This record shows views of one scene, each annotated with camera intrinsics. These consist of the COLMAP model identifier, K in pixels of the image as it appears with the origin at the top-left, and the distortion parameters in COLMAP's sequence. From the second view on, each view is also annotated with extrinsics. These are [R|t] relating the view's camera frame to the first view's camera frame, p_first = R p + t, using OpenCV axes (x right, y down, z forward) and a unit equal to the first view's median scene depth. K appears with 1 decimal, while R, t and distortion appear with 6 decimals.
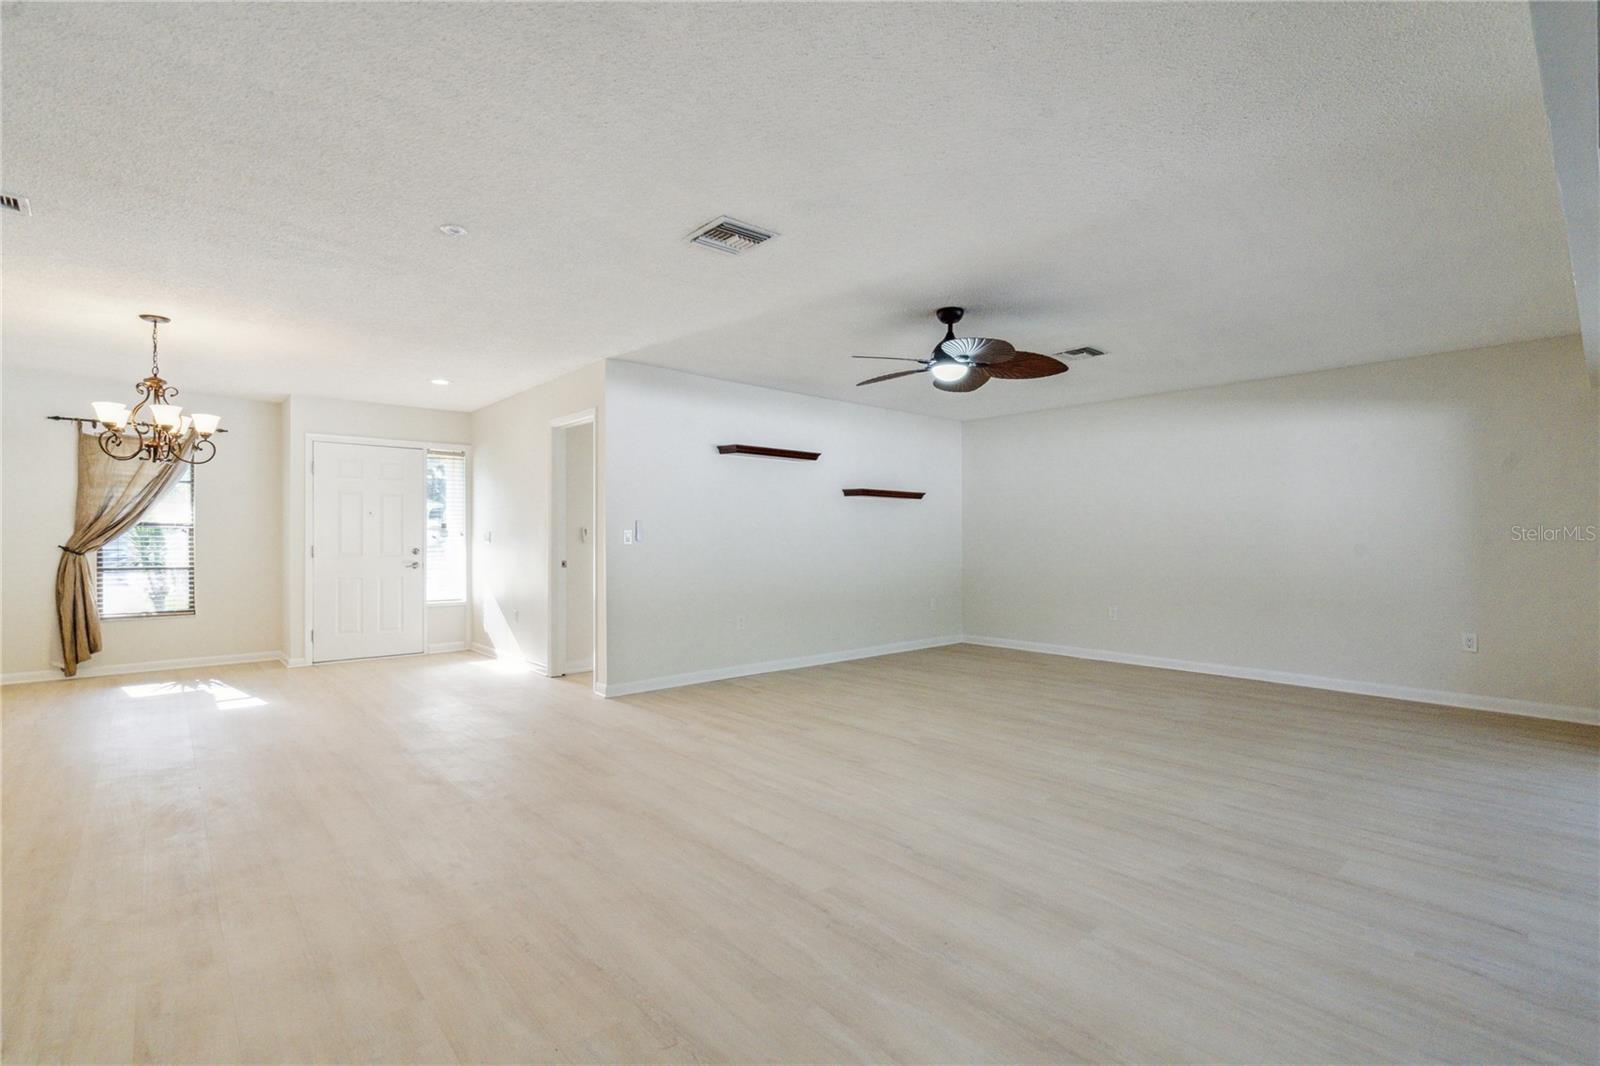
lens RADIAL K [[703.2, 0, 800.0], [0, 703.2, 533.0], [0, 0, 1]] dist [-0.001221, 0.000177]
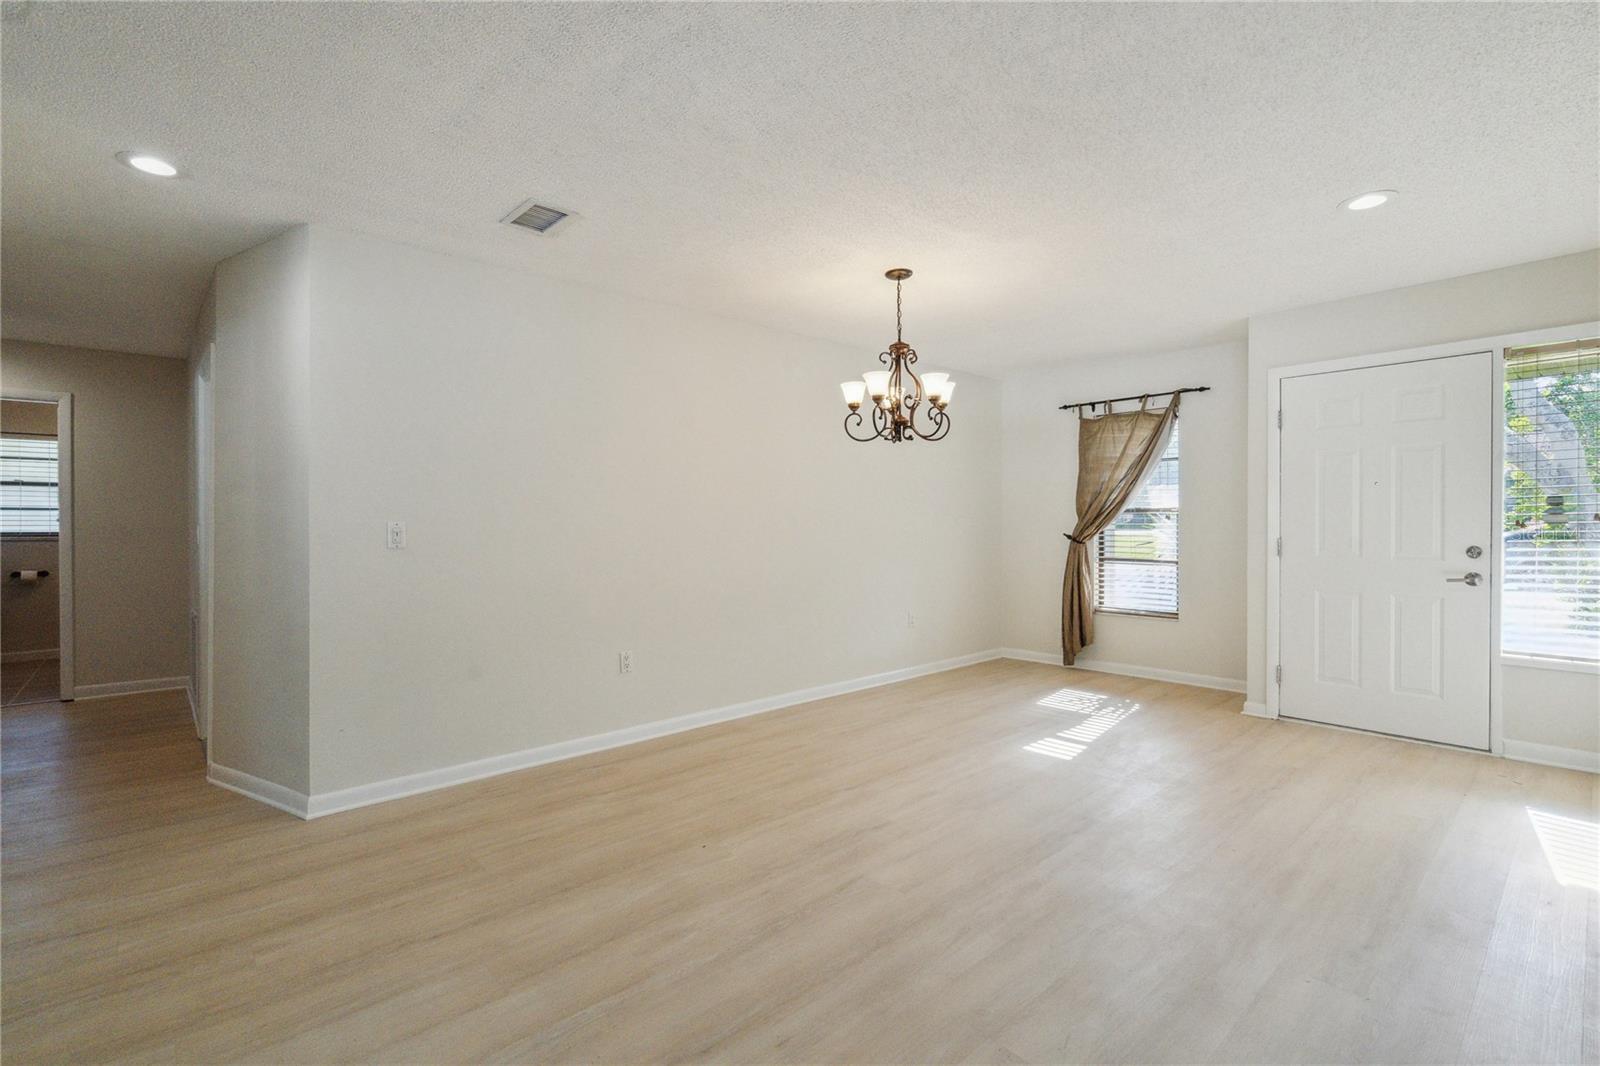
lens RADIAL K [[731.0, 0, 800.0], [0, 731.0, 533.0], [0, 0, 1]] dist [0.000354, 0.000453]
pose [[0.014984, 0.011479, -0.999822, -0.017218], [0.010248, 0.999880, 0.011633, 0.000821], [0.999835, -0.010420, 0.014865, 0.588989]]
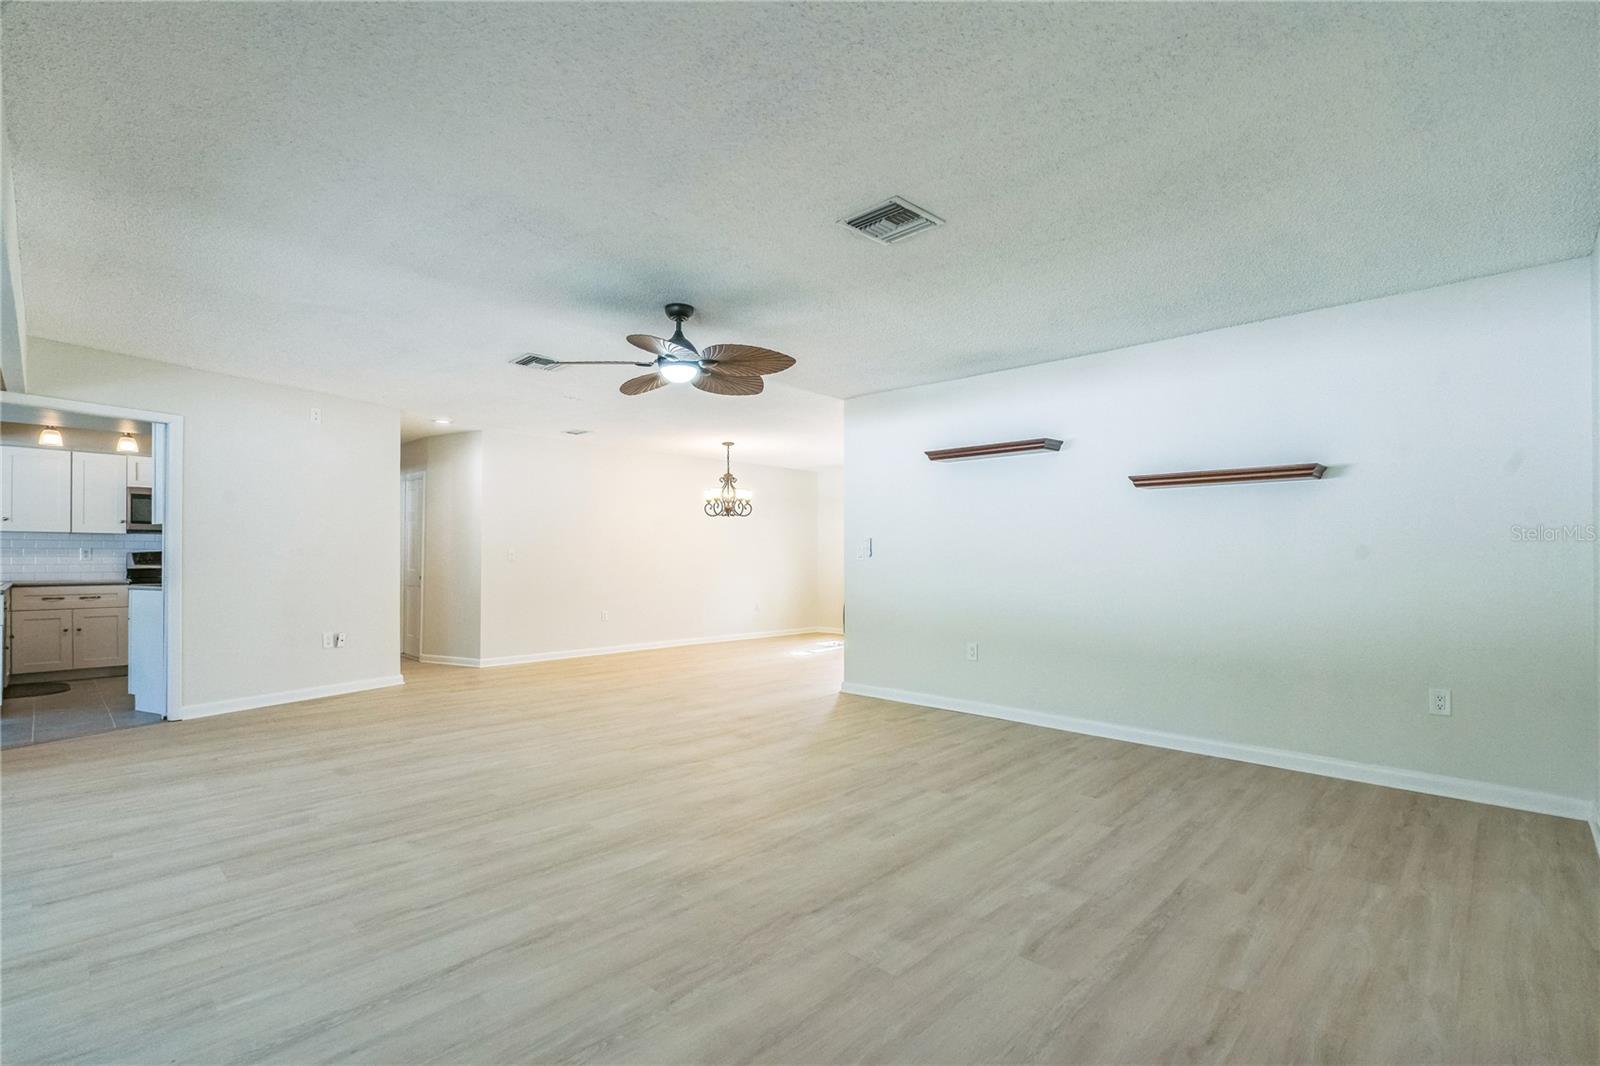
lens RADIAL K [[699.7, 0, 797.3], [0, 699.7, 554.9], [0, 0, 1]] dist [0.000944, -0.000123]
pose [[0.108539, -0.002065, -0.994090, 0.728145], [0.004800, 0.999987, -0.001553, 0.008150], [0.994081, -0.004603, 0.108548, 0.669299]]
